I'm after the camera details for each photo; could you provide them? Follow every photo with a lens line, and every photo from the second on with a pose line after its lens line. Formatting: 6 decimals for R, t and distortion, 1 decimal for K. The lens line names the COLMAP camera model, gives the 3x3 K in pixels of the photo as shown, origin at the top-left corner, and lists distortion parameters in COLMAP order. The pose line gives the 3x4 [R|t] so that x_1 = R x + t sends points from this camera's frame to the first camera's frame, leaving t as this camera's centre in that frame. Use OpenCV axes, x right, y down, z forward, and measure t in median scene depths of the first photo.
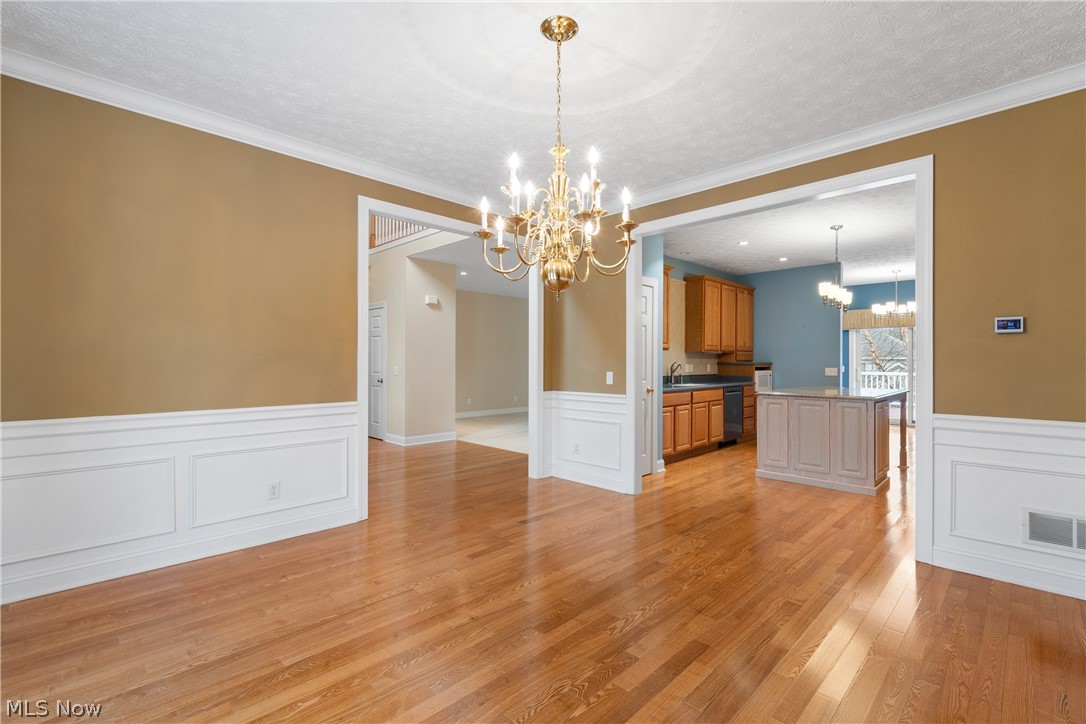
lens RADIAL K [[483.2, 0, 549.1], [0, 483.2, 363.8], [0, 0, 1]] dist [0.003014, -0.001251]
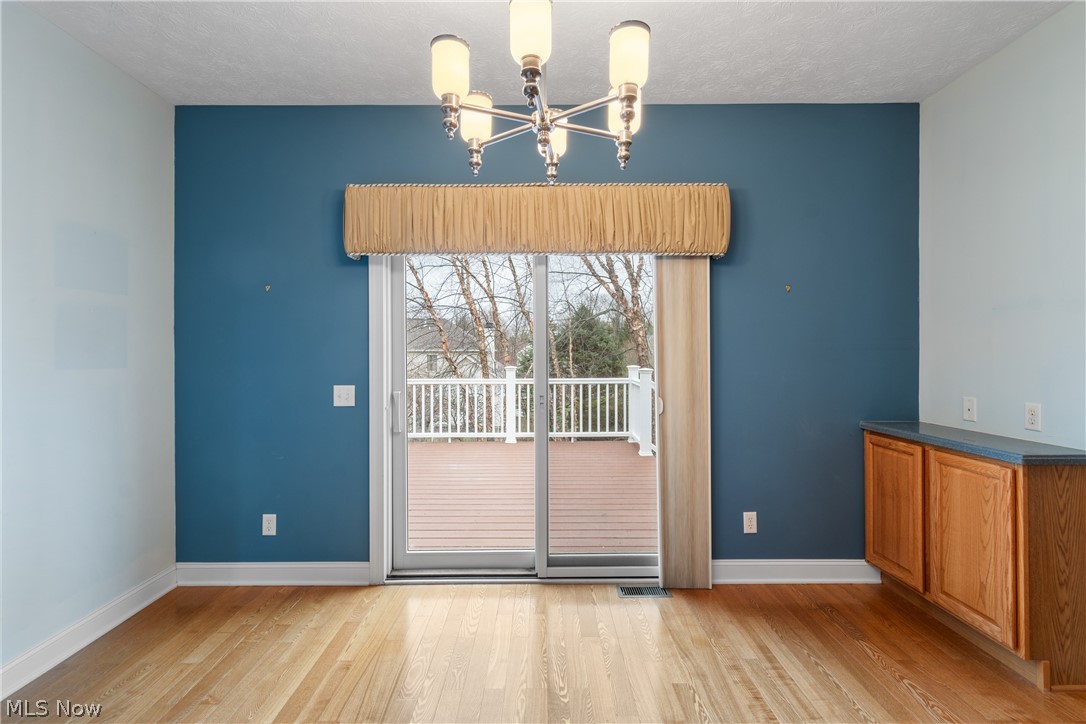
lens RADIAL K [[483.2, 0, 539.8], [0, 483.2, 352.4], [0, 0, 1]] dist [0.003014, -0.001251]
pose [[0.708276, -0.001834, 0.705934, 0.642375], [0.005412, 0.999981, -0.002832, -0.017712], [-0.705915, 0.005827, 0.708272, 0.953571]]
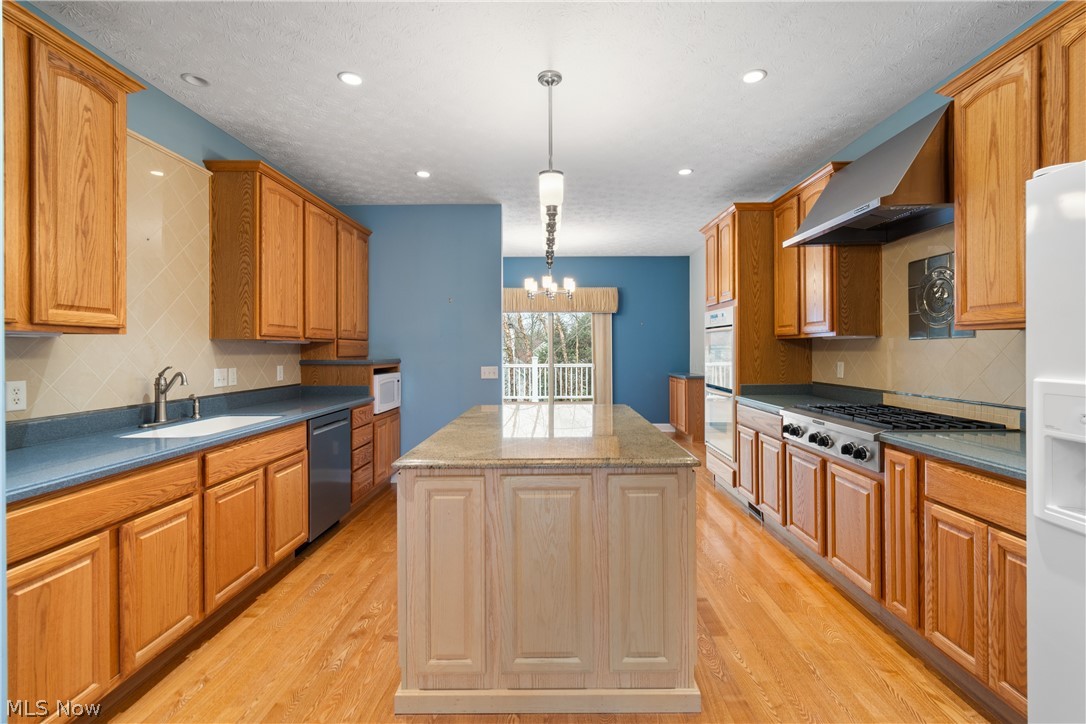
lens RADIAL K [[483.2, 0, 559.7], [0, 483.2, 349.7], [0, 0, 1]] dist [0.003014, -0.001251]
pose [[0.701269, -0.003751, 0.712887, 0.193155], [0.008769, 0.999956, -0.003364, -0.011533], [-0.712843, 0.008610, 0.701271, 0.488791]]
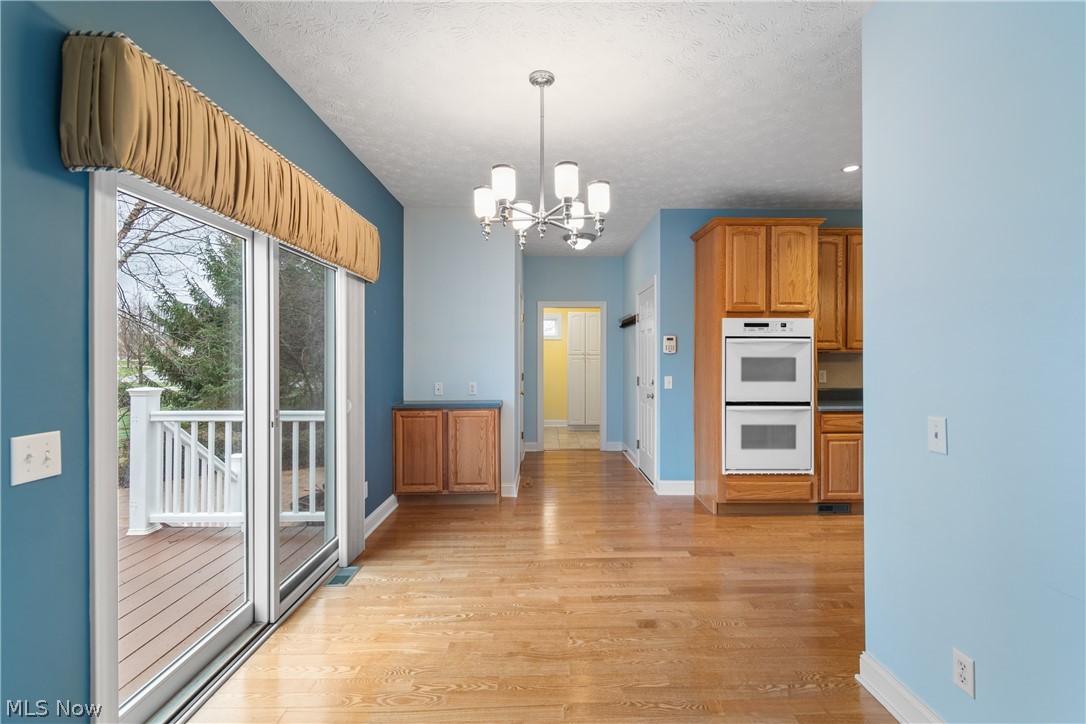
lens RADIAL K [[483.2, 0, 542.7], [0, 483.2, 361.3], [0, 0, 1]] dist [0.003014, -0.001251]
pose [[-0.708875, -0.004333, 0.705321, 0.549921], [0.005254, 0.999921, 0.011423, -0.020224], [-0.705315, 0.011803, -0.708796, 1.344765]]
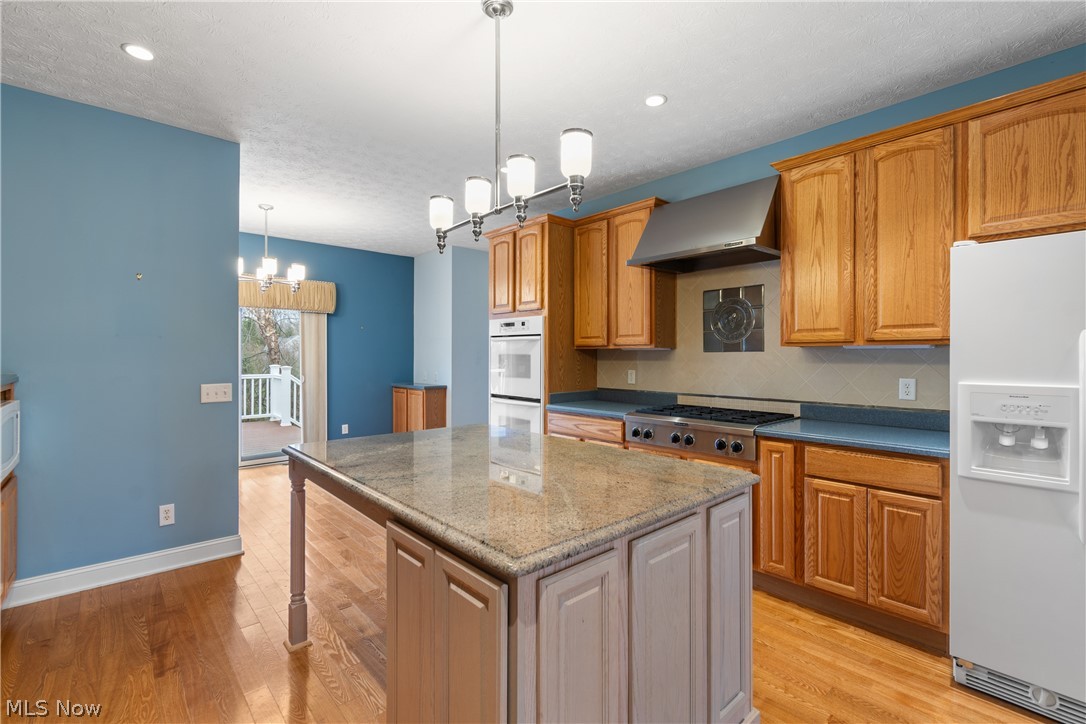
lens RADIAL K [[483.2, 0, 555.5], [0, 483.2, 353.5], [0, 0, 1]] dist [0.003014, -0.001251]
pose [[0.035199, 0.004113, 0.999372, 0.171869], [0.004423, 0.999981, -0.004271, -0.015559], [-0.999371, 0.004571, 0.035180, 0.697721]]
